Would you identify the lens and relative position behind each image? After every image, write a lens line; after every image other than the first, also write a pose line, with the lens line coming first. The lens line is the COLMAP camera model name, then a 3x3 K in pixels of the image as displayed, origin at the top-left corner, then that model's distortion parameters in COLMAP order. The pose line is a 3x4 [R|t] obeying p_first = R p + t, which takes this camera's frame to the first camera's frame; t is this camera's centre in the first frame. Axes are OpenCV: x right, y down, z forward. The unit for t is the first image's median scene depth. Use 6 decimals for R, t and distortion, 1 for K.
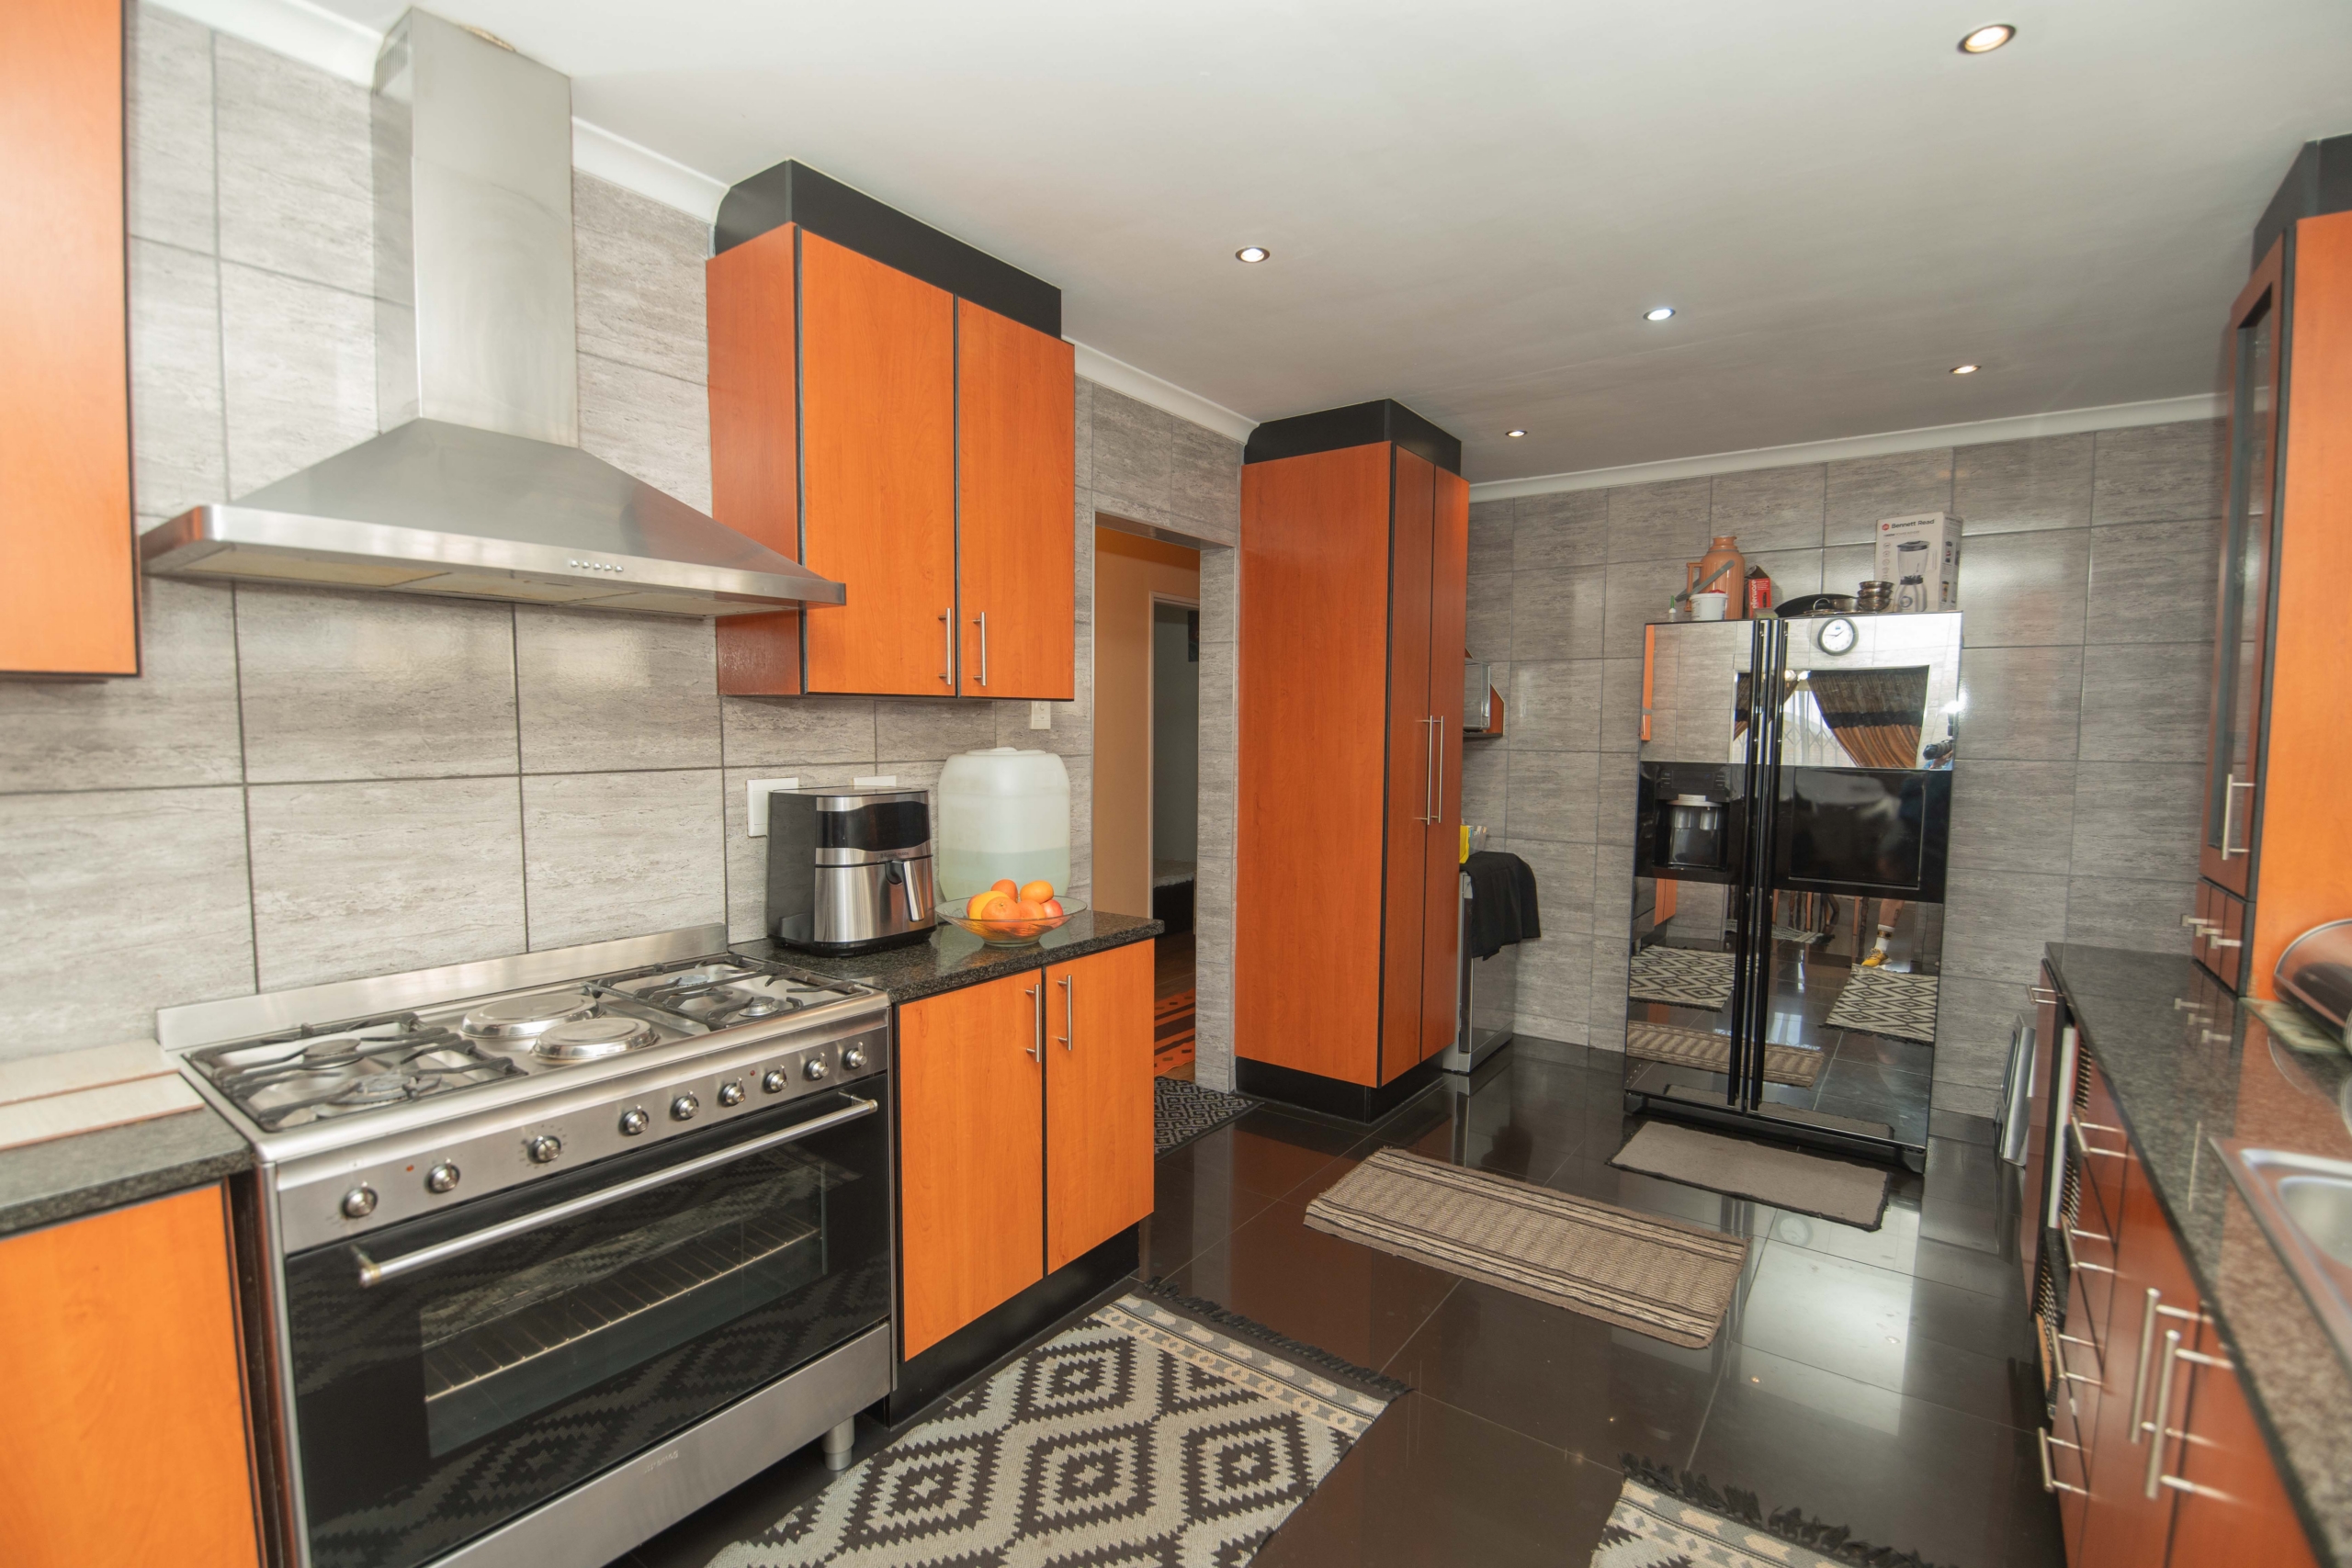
lens RADIAL K [[1047.7, 0, 1192.7], [0, 1047.7, 796.8], [0, 0, 1]] dist [-0.013361, -0.007722]
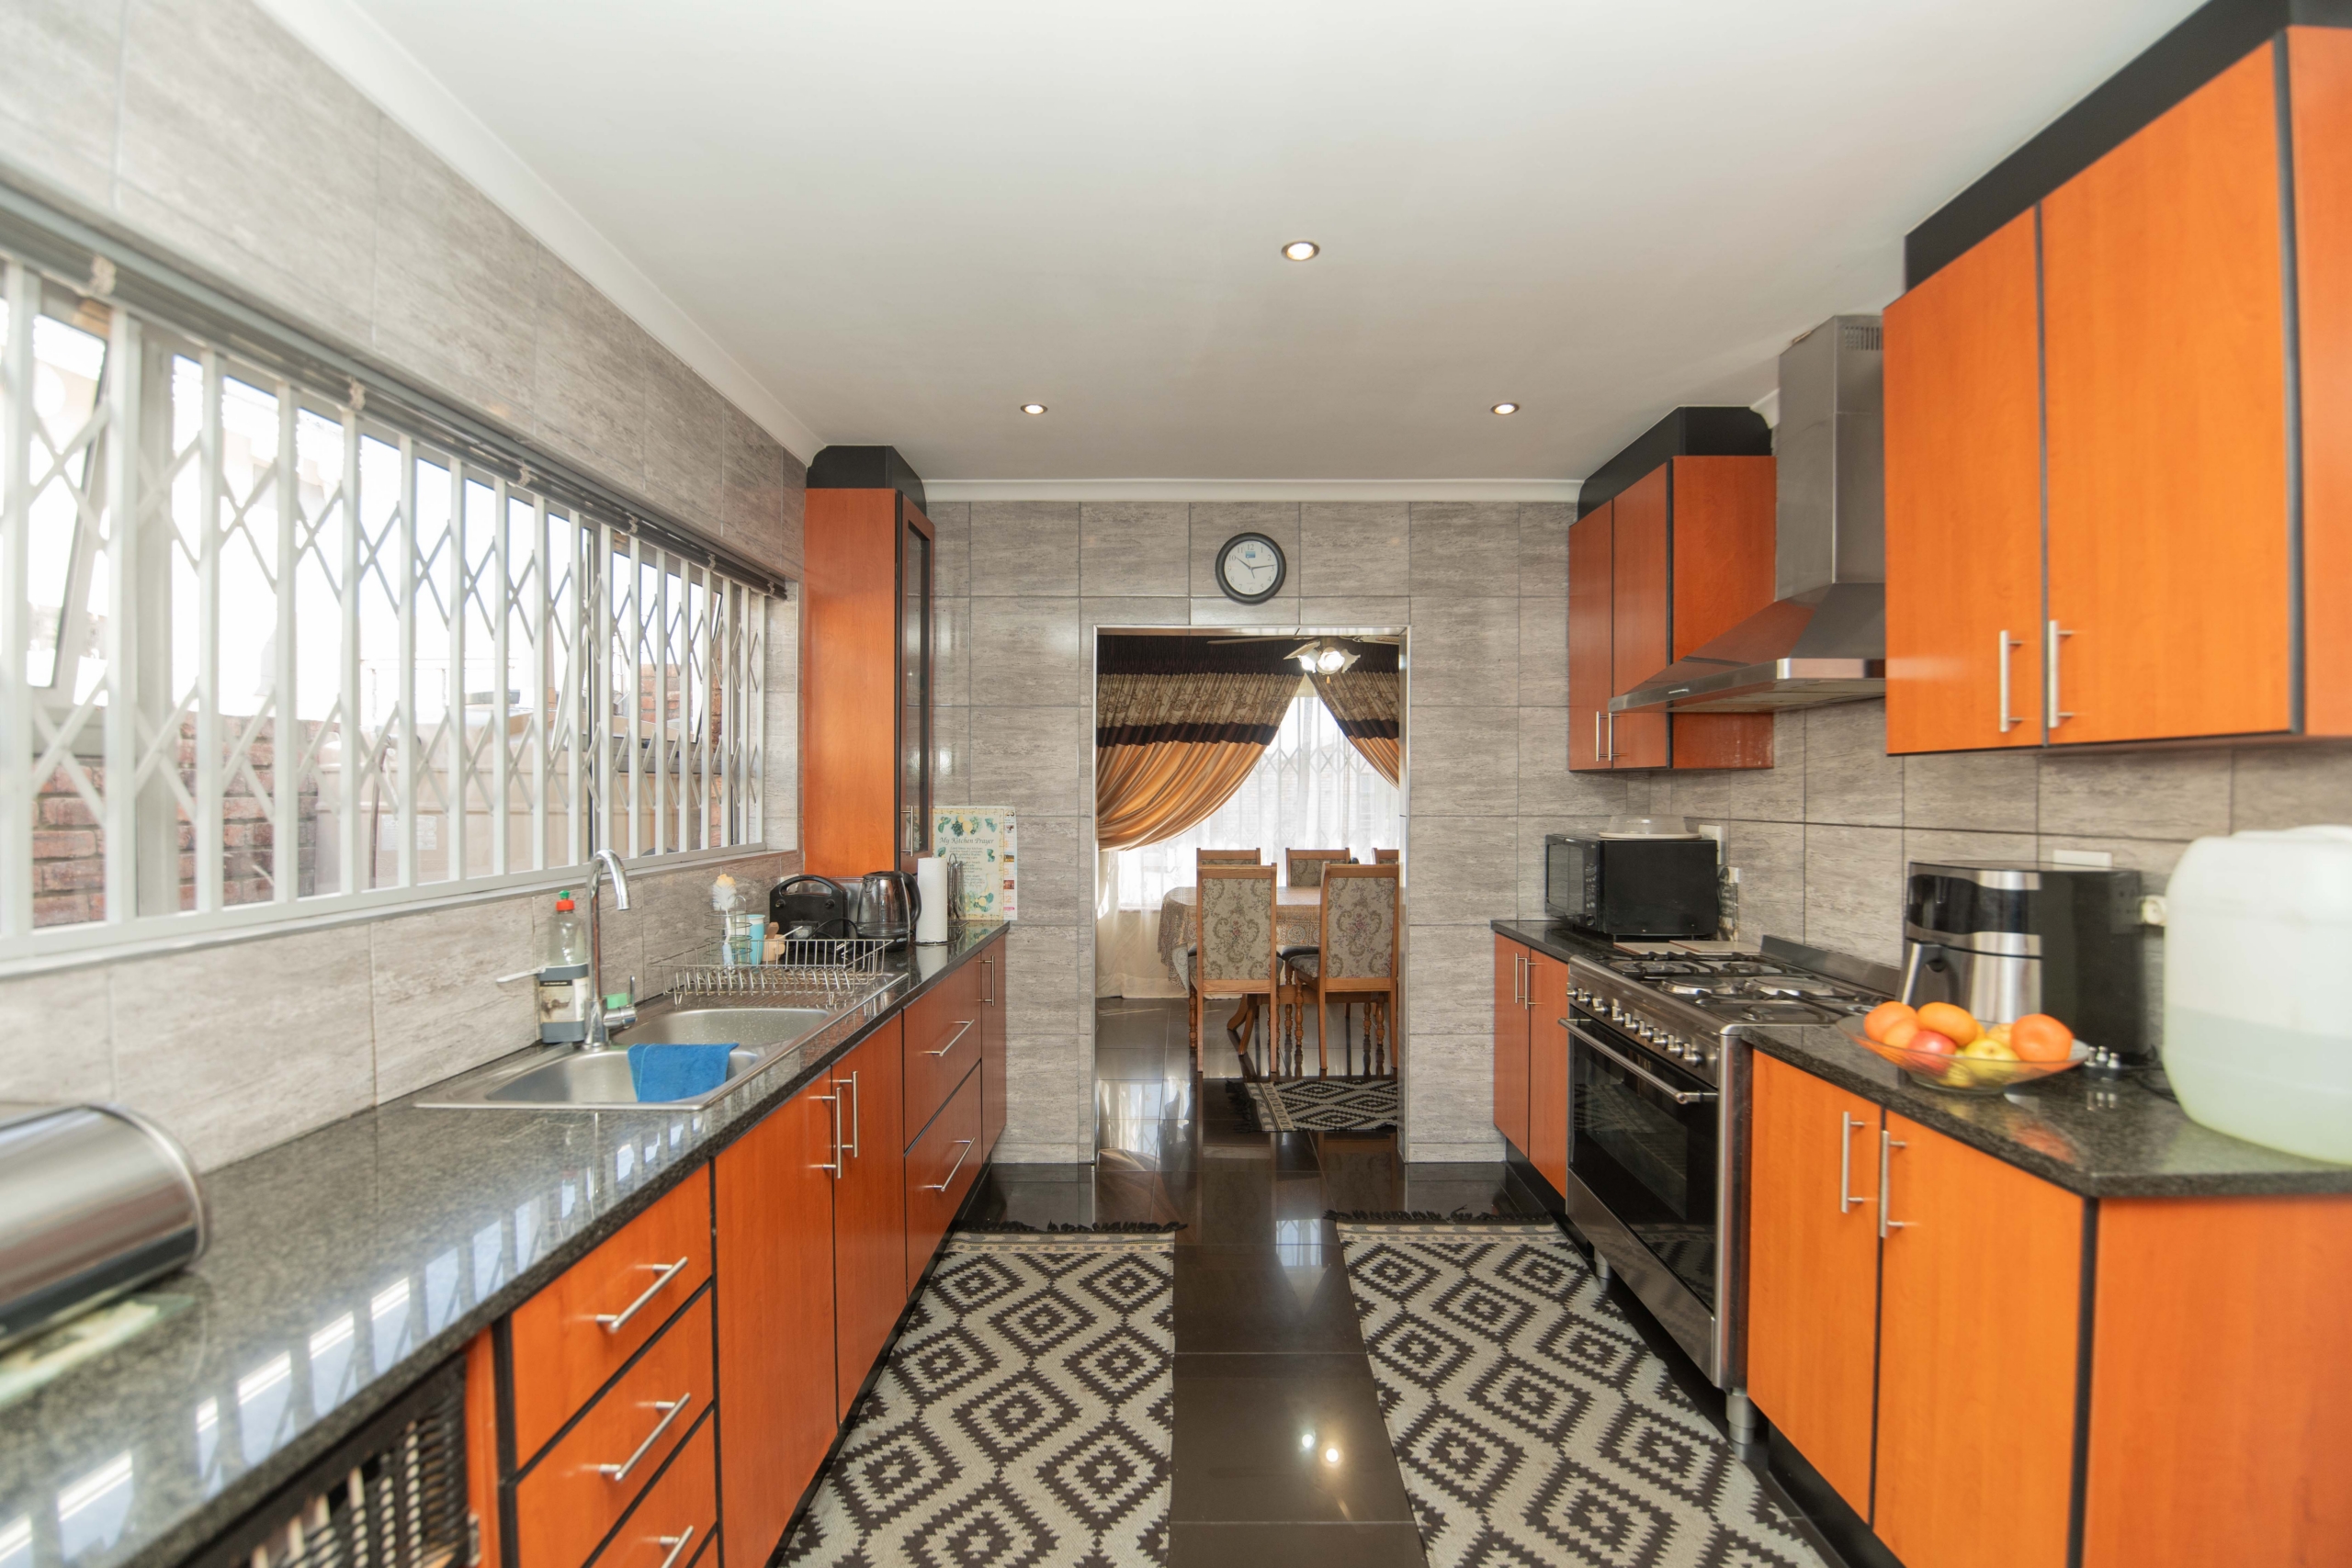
lens RADIAL K [[1047.7, 0, 1190.8], [0, 1047.7, 803.8], [0, 0, 1]] dist [-0.013361, -0.007722]
pose [[-0.813797, -0.003174, -0.581141, 0.685406], [-0.049745, 0.996695, 0.064215, -0.075098], [0.579017, 0.081167, -0.811266, 1.289641]]
